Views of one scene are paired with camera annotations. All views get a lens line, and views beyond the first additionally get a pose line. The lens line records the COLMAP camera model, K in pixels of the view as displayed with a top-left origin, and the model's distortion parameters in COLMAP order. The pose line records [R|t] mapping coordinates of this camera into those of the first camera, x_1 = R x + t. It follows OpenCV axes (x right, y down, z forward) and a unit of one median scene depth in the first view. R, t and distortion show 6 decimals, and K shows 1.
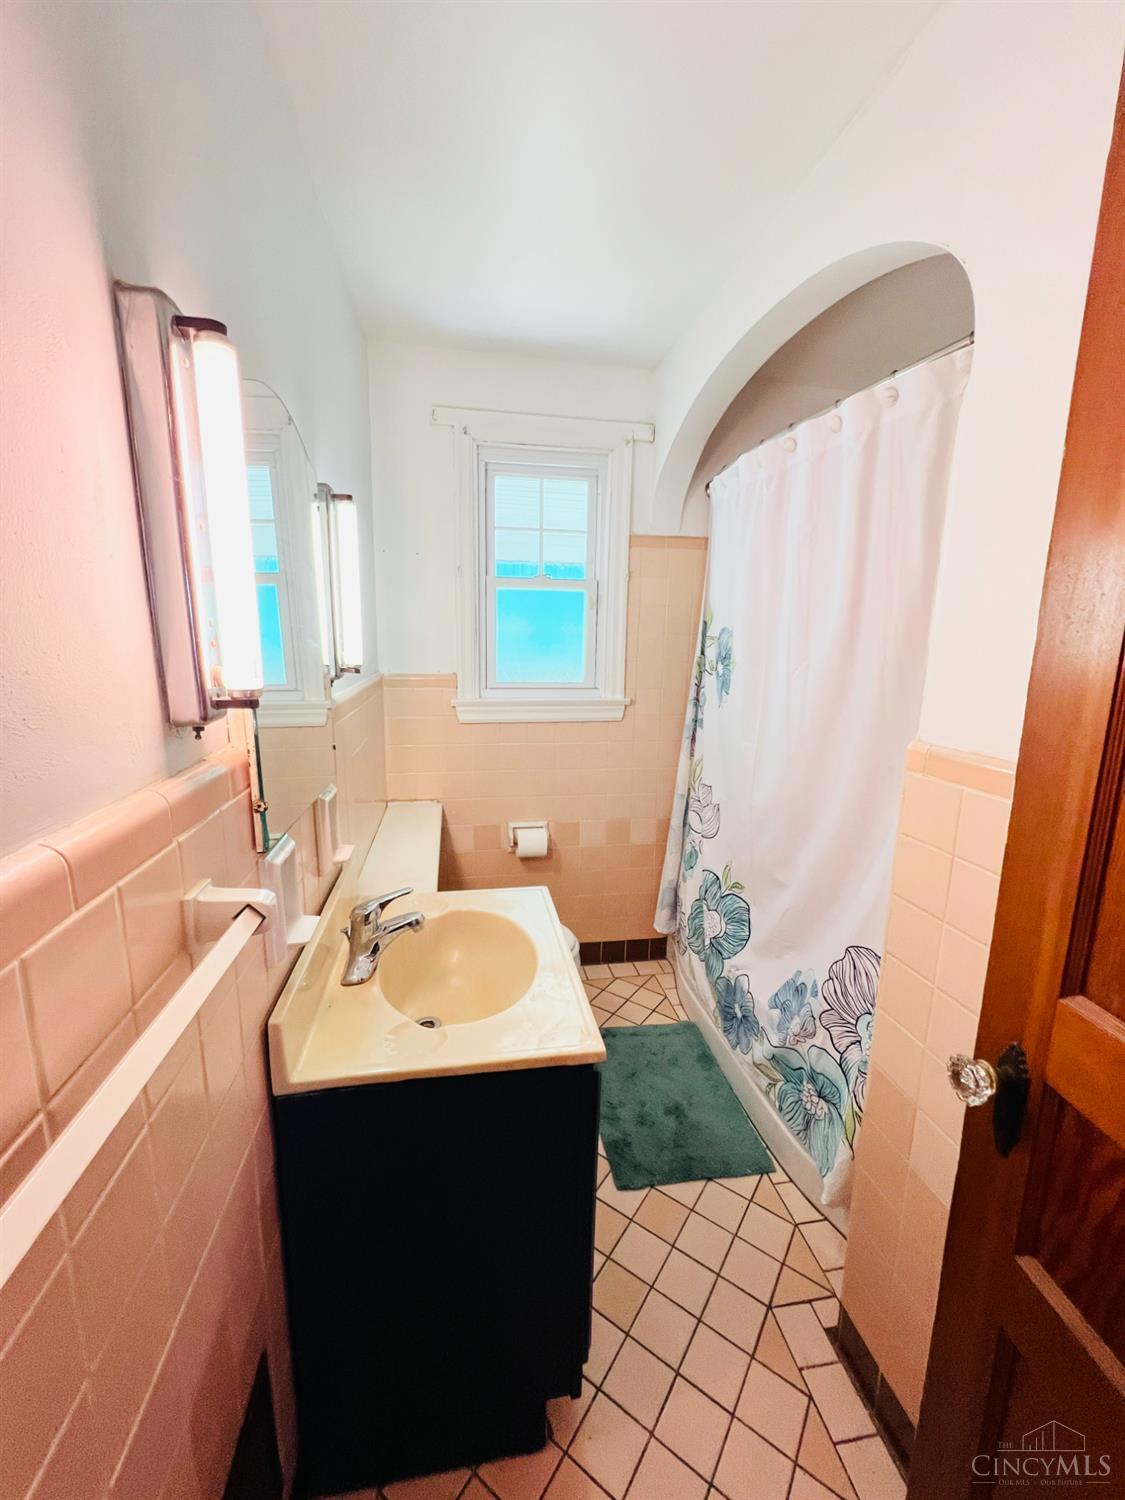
lens RADIAL K [[601.6, 0, 559.1], [0, 601.6, 752.0], [0, 0, 1]] dist [-0.000162, -0.000566]
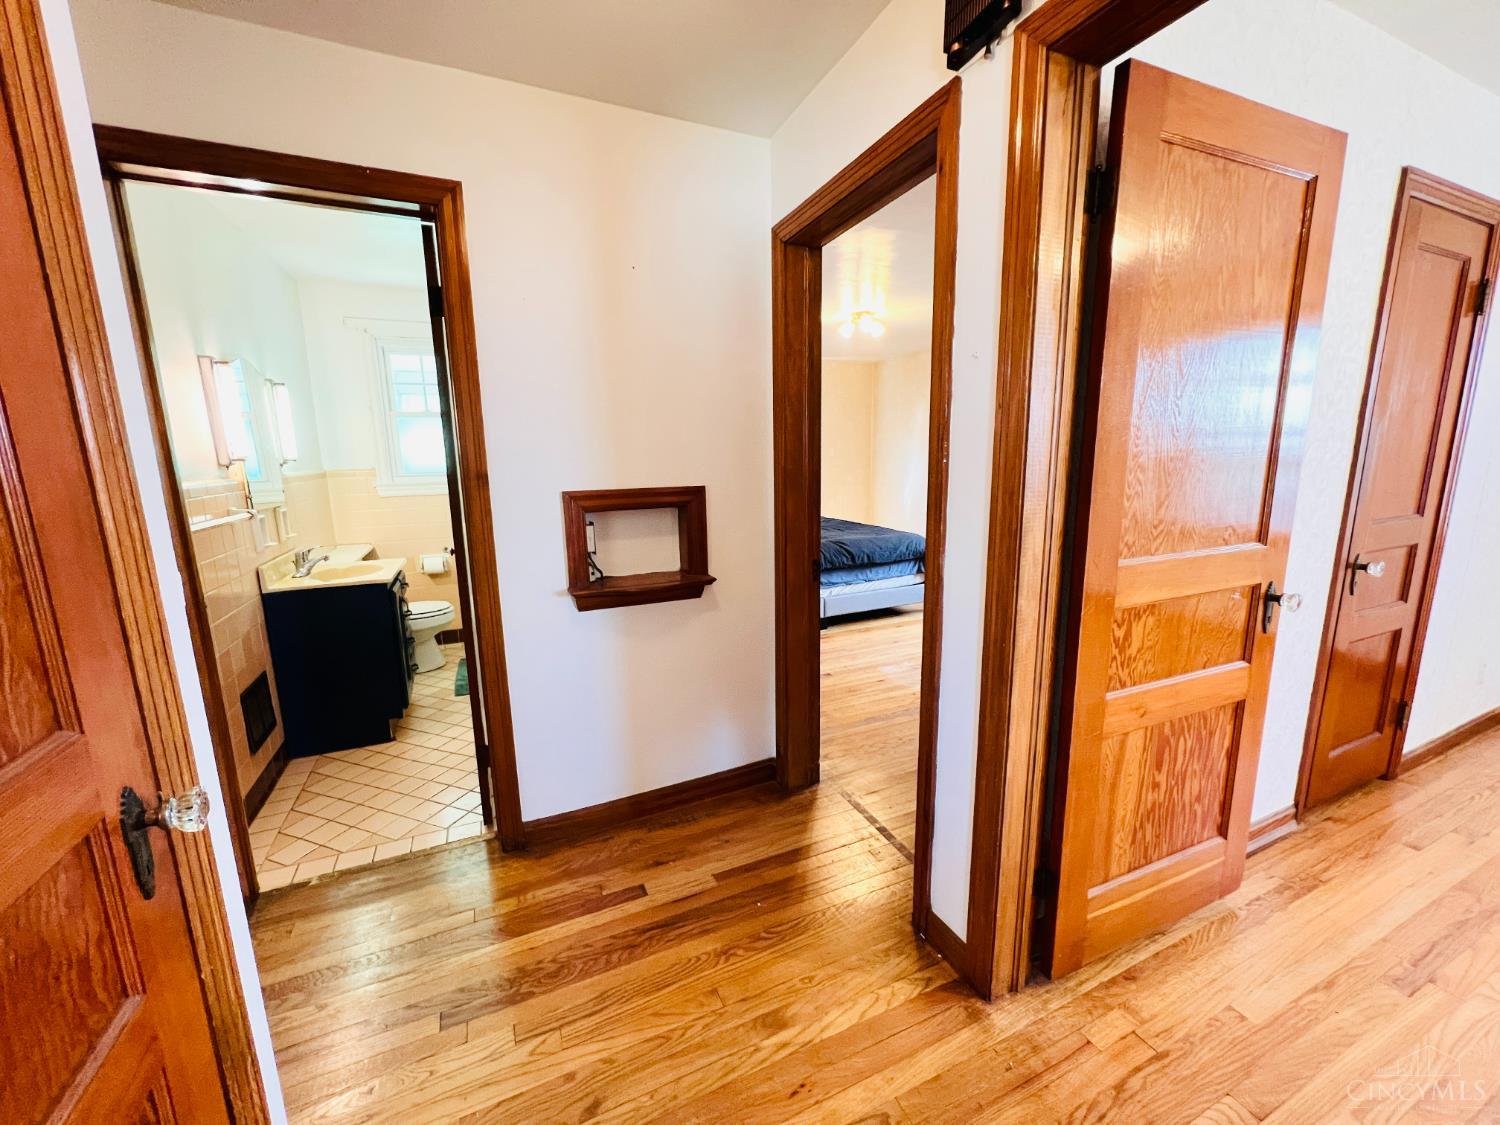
lens RADIAL K [[601.6, 0, 751.7], [0, 601.6, 562.0], [0, 0, 1]] dist [-0.000162, -0.000566]
pose [[0.968235, -0.073965, 0.238853, 0.467237], [0.075560, 0.997138, 0.002484, 0.226747], [-0.238353, 0.015643, 0.971053, -0.983629]]
